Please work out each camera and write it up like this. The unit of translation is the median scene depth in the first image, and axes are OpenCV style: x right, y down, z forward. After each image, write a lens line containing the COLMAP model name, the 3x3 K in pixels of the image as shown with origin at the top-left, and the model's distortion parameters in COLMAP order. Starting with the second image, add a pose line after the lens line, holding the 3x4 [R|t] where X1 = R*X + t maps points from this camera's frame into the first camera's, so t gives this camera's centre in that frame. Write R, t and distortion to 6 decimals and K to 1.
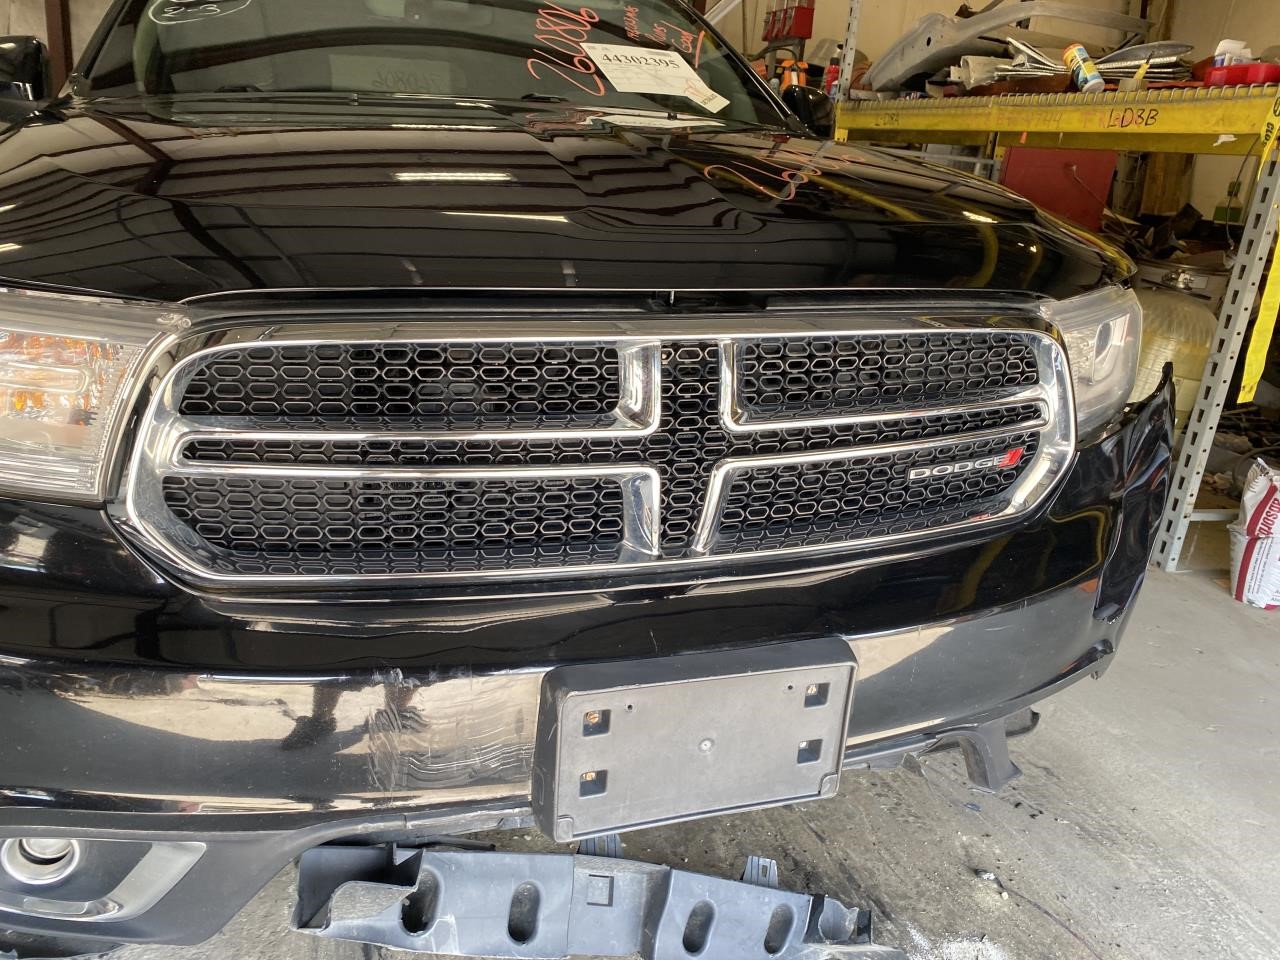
lens RADIAL K [[957.6, 0, 636.0], [0, 957.6, 478.8], [0, 0, 1]] dist [0.015996, -0.011664]
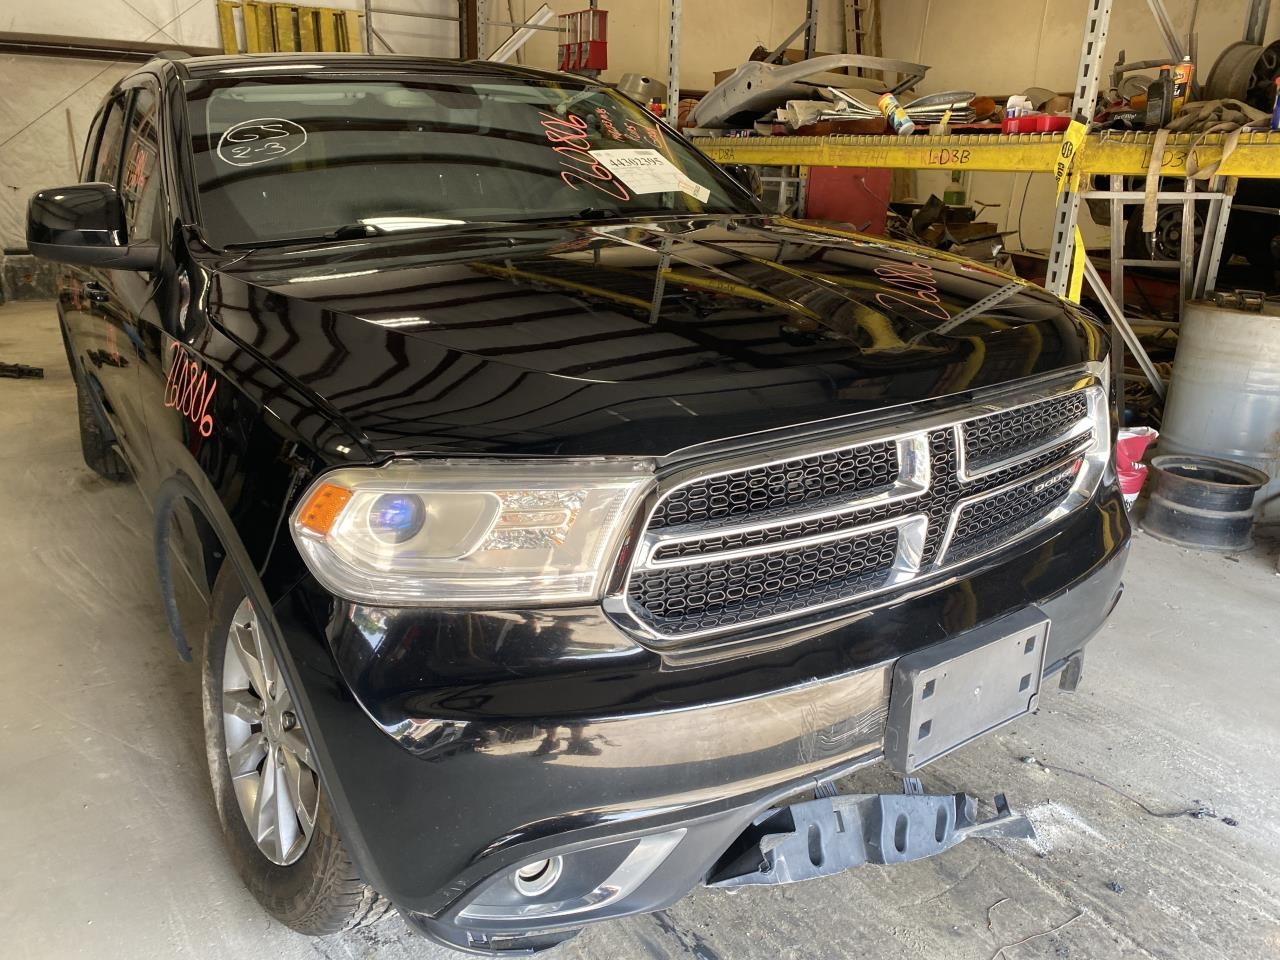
lens RADIAL K [[957.6, 0, 645.2], [0, 957.6, 473.1], [0, 0, 1]] dist [0.015996, -0.011664]
pose [[0.958993, -0.143353, 0.244504, -0.345389], [0.143253, 0.989517, 0.018289, -0.075527], [-0.244563, 0.017487, 0.969476, -0.158245]]
